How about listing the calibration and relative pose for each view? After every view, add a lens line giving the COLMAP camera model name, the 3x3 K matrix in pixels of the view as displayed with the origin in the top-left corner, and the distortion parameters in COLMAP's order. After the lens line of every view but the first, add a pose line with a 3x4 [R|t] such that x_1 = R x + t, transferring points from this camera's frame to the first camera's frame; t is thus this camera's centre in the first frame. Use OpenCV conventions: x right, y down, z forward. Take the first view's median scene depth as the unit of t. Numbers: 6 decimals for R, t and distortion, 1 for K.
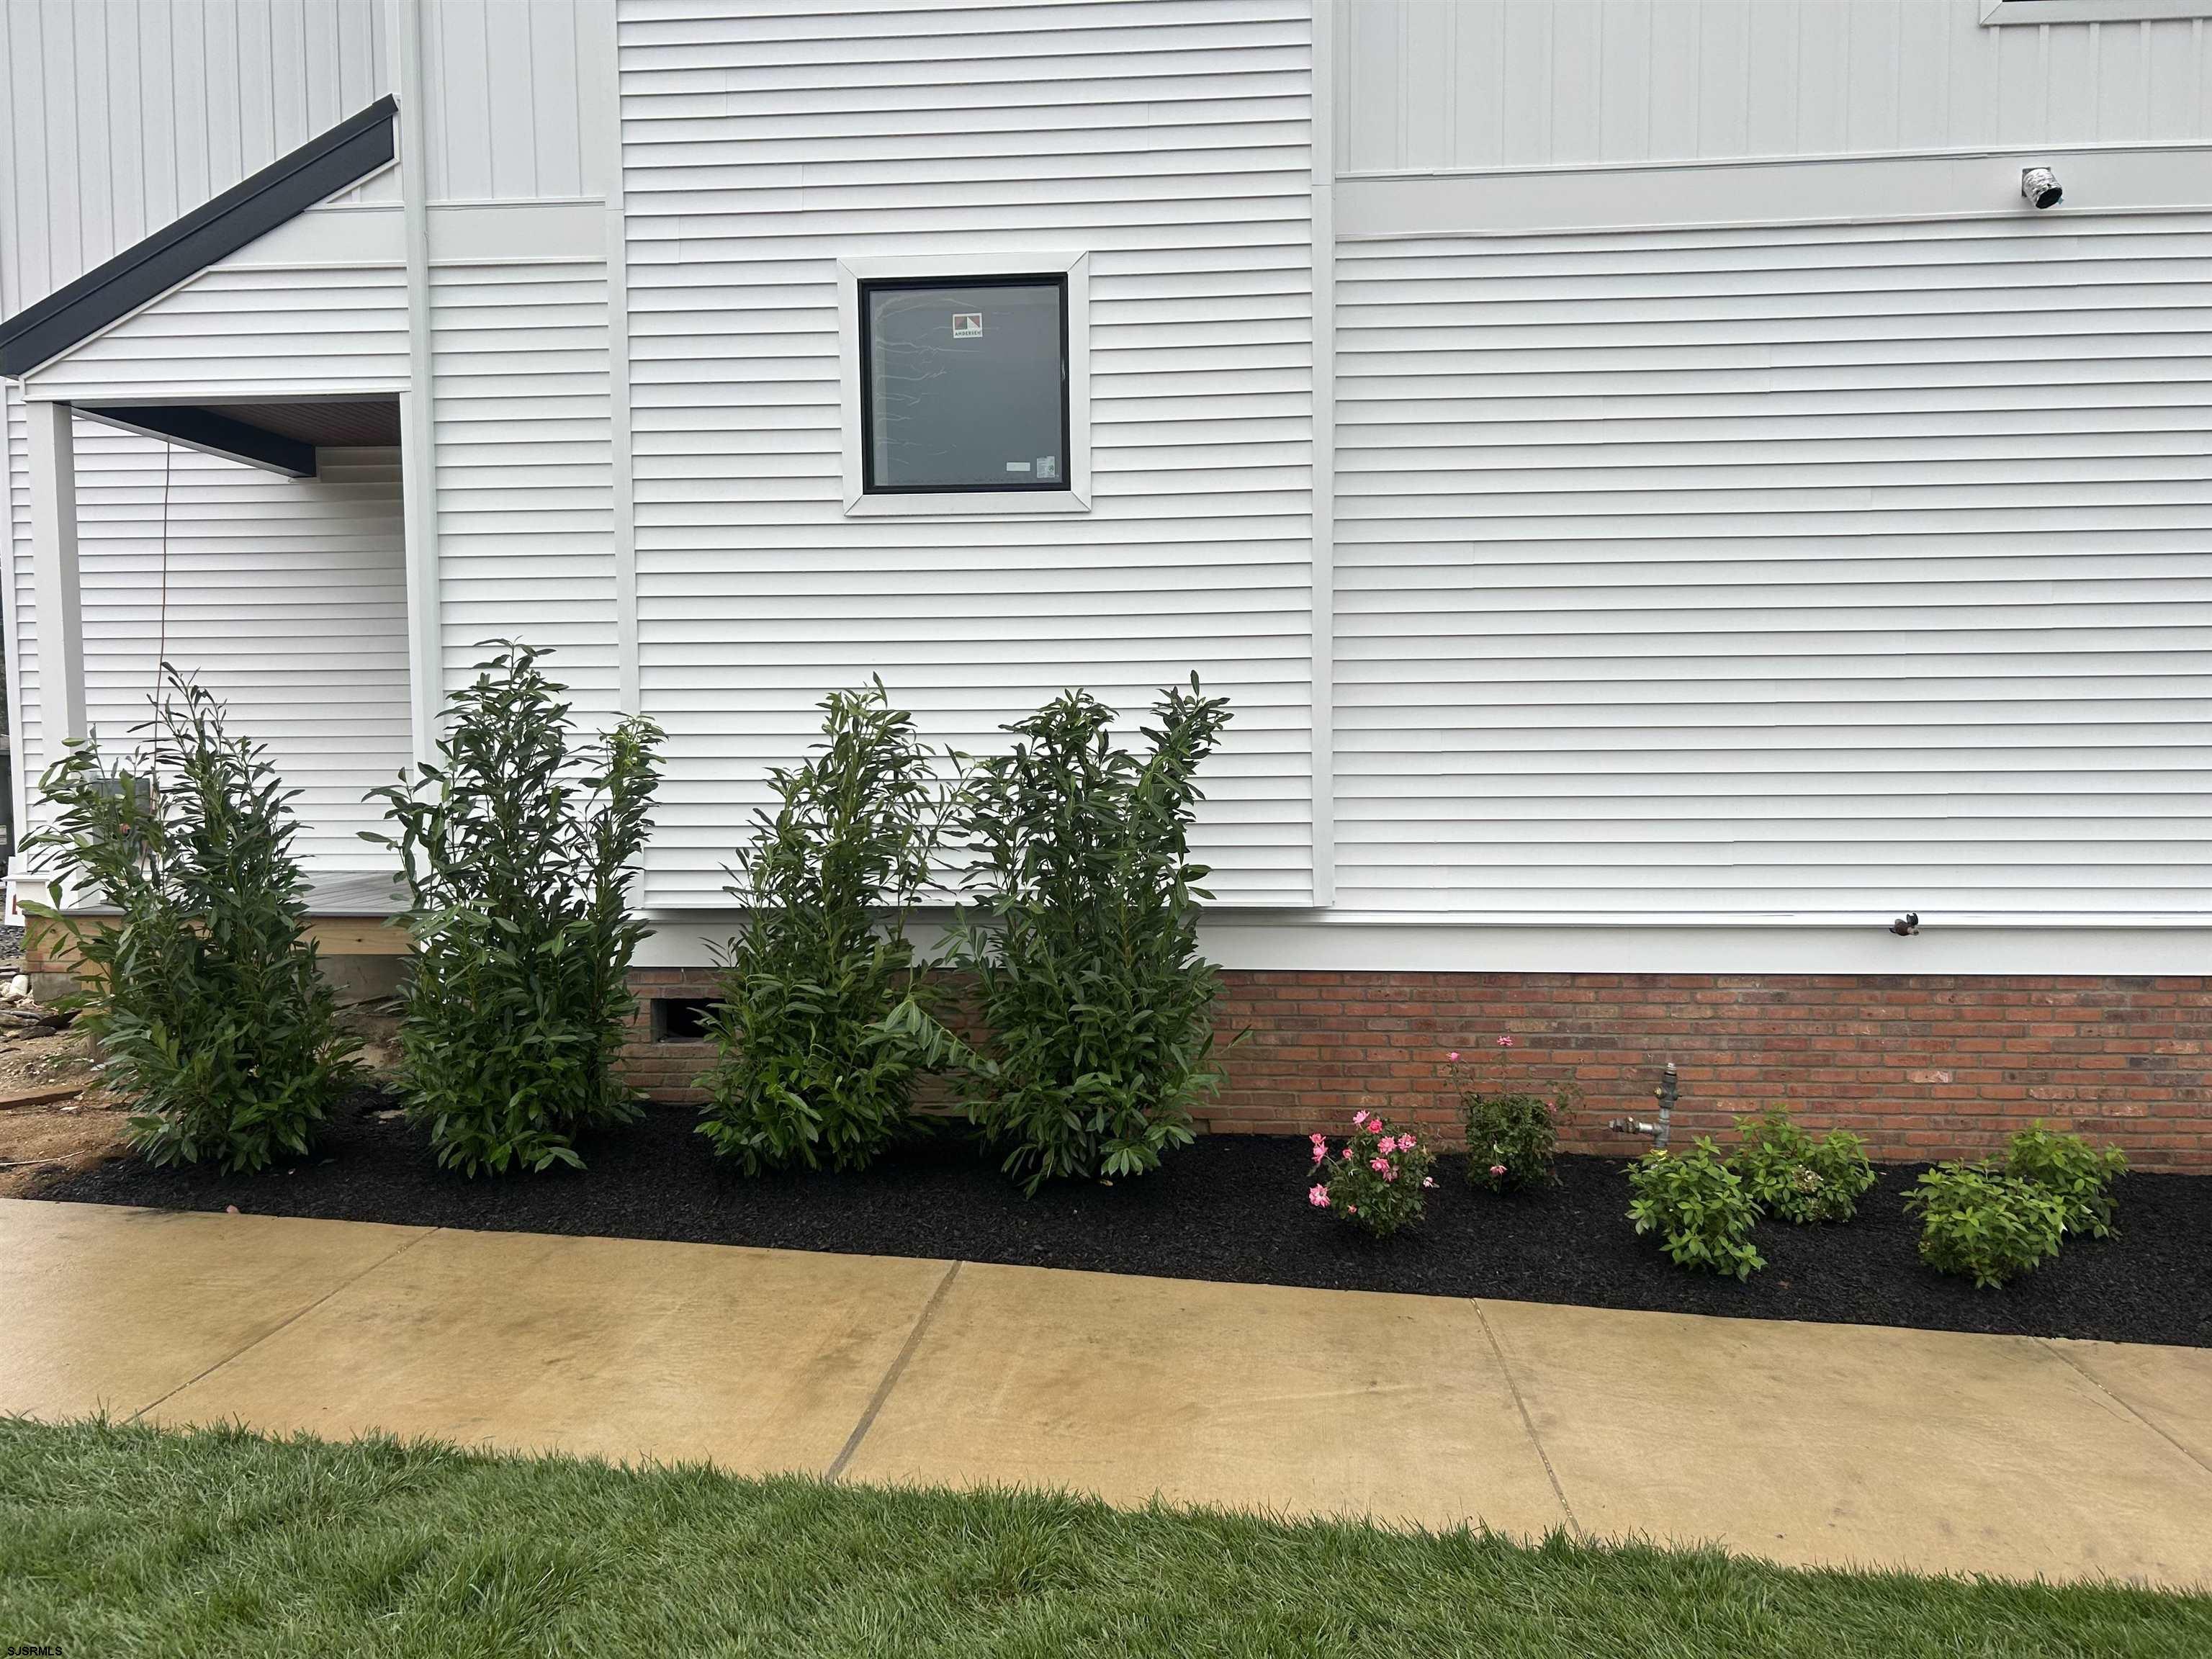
lens RADIAL K [[1674.0, 0, 1100.4], [0, 1674.0, 842.9], [0, 0, 1]] dist [0.057325, -0.071698]
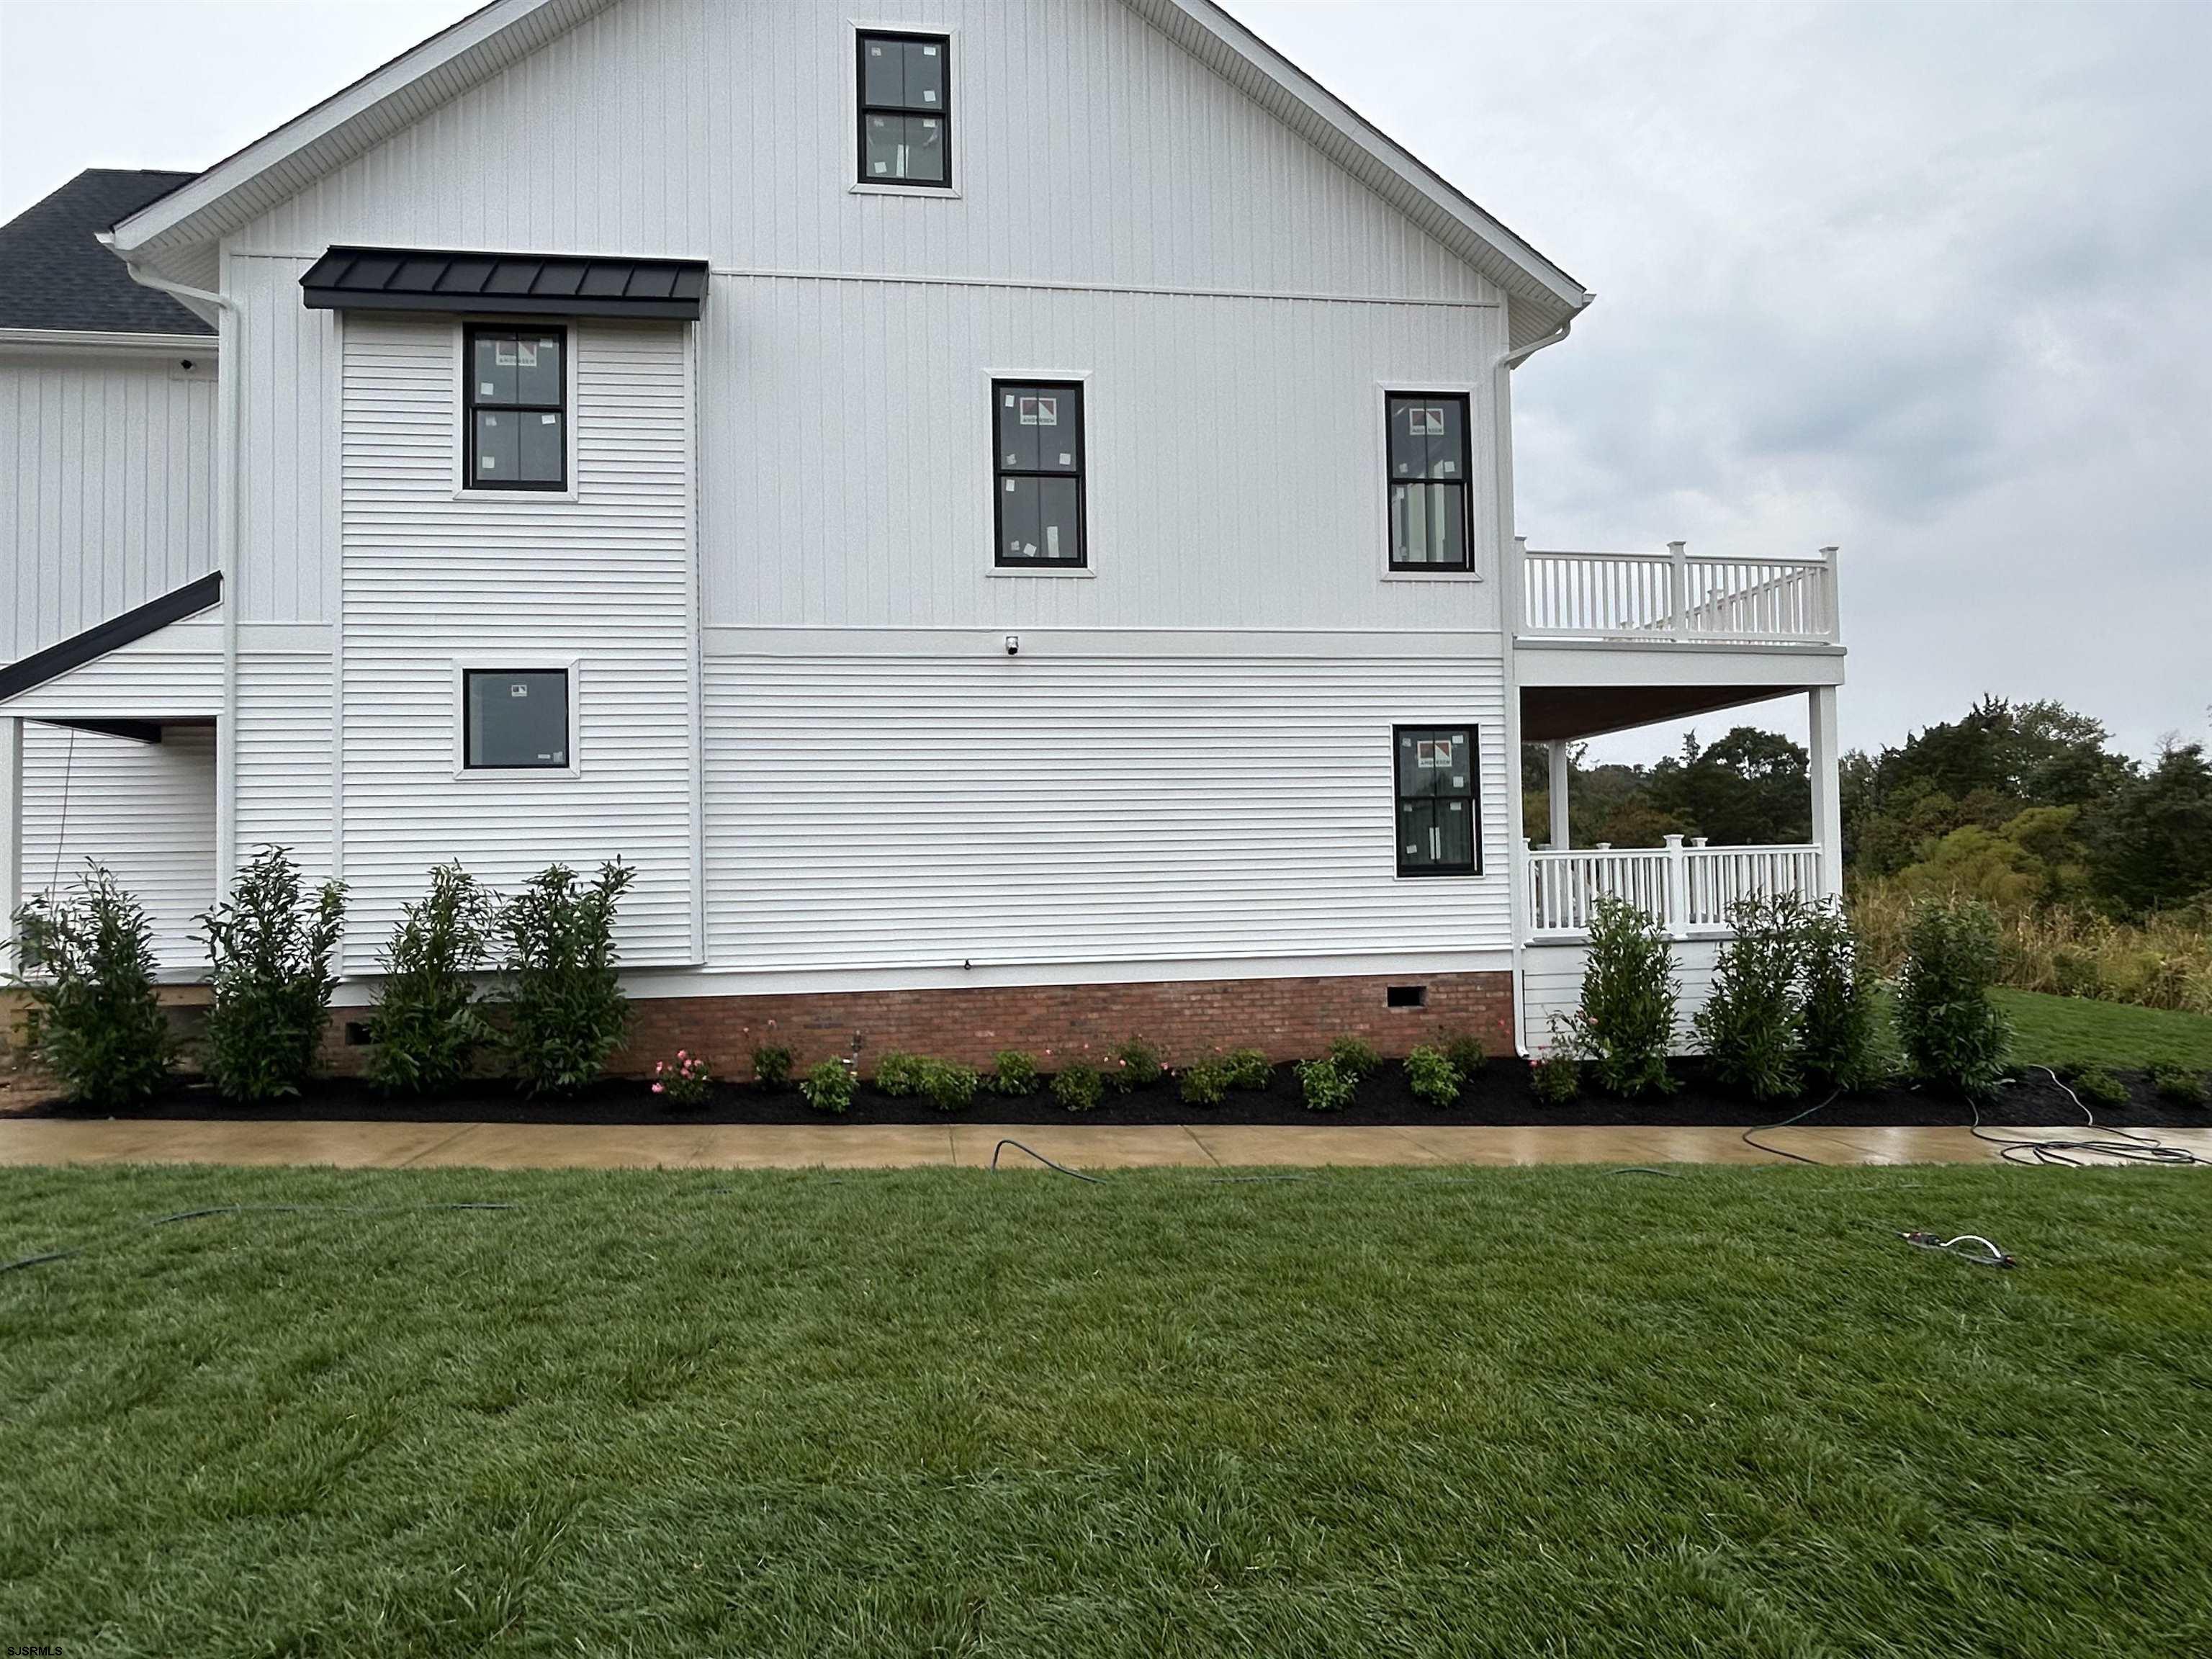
lens RADIAL K [[1298.4, 0, 1095.6], [0, 1298.4, 824.7], [0, 0, 1]] dist [0.000096, -0.000458]
pose [[0.977770, -0.005509, 0.209607, 0.309317], [0.027427, 0.994426, -0.101804, 0.047940], [-0.207878, 0.105290, 0.972471, -0.772893]]
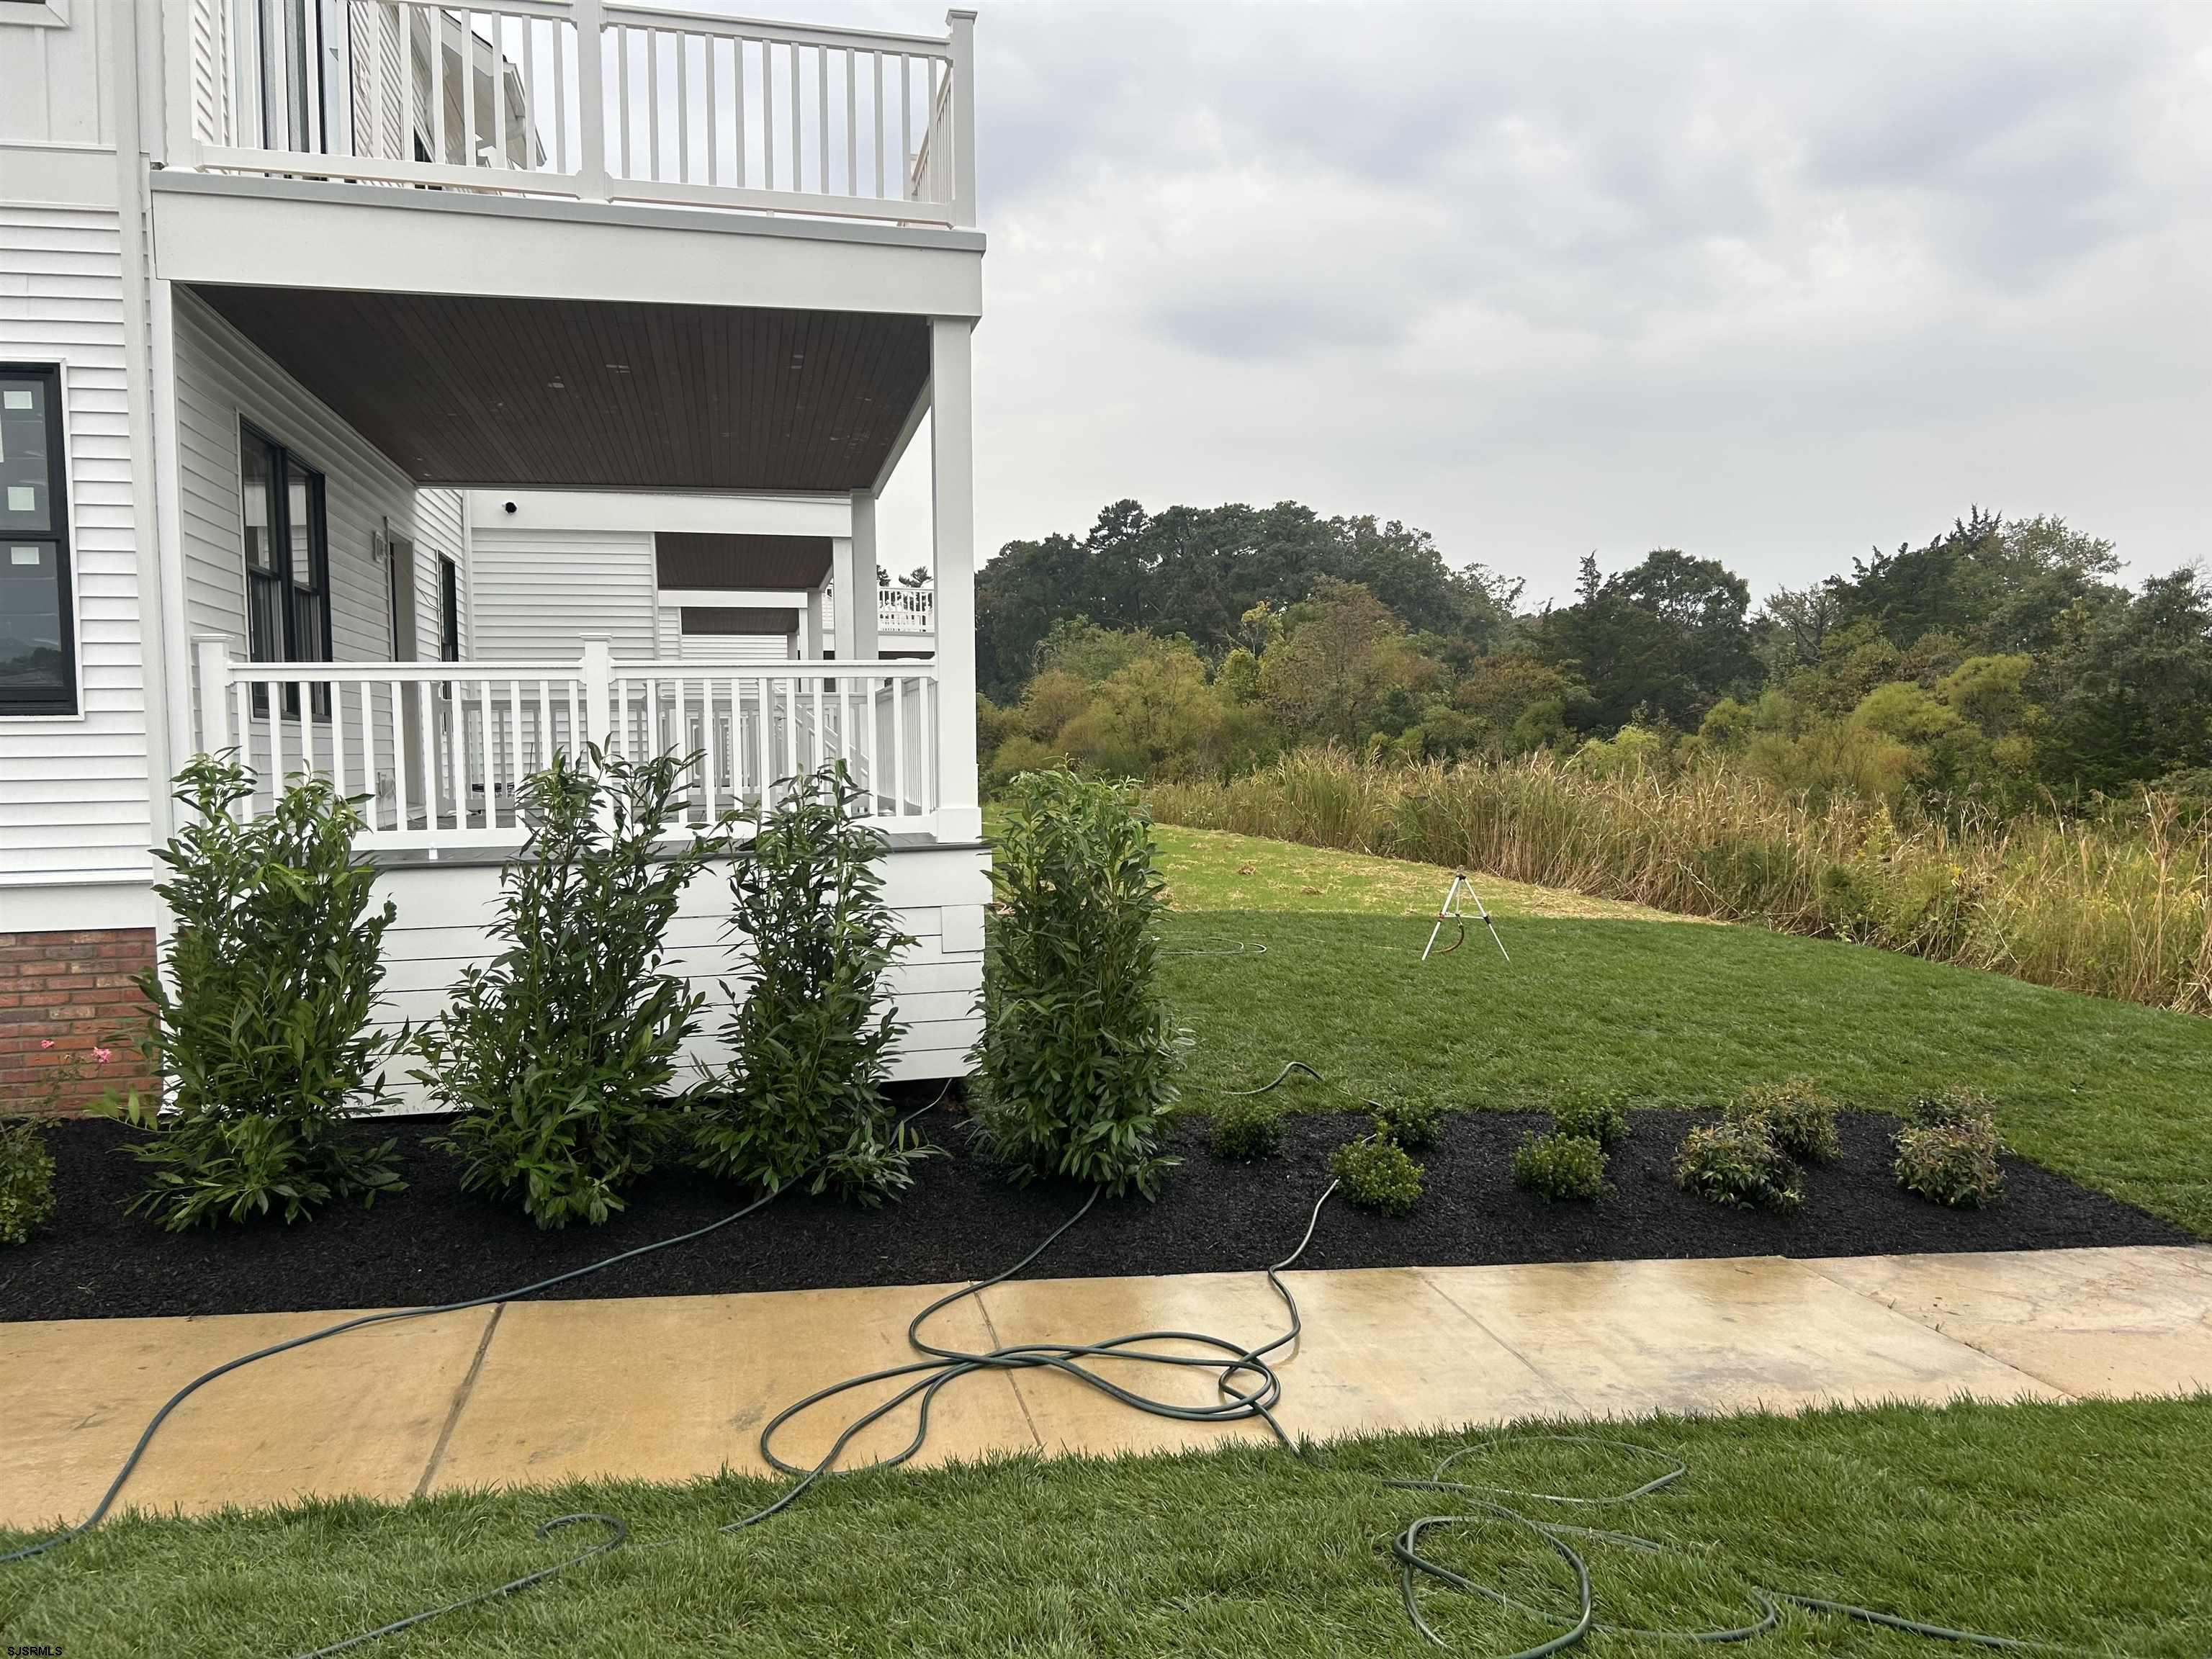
lens RADIAL K [[1674.0, 0, 1100.4], [0, 1674.0, 842.9], [0, 0, 1]] dist [0.057325, -0.071698]
pose [[0.955582, -0.023562, 0.293783, 1.618091], [0.026293, 0.999640, -0.005351, 0.050316], [-0.293551, 0.012838, 0.955857, -0.253695]]
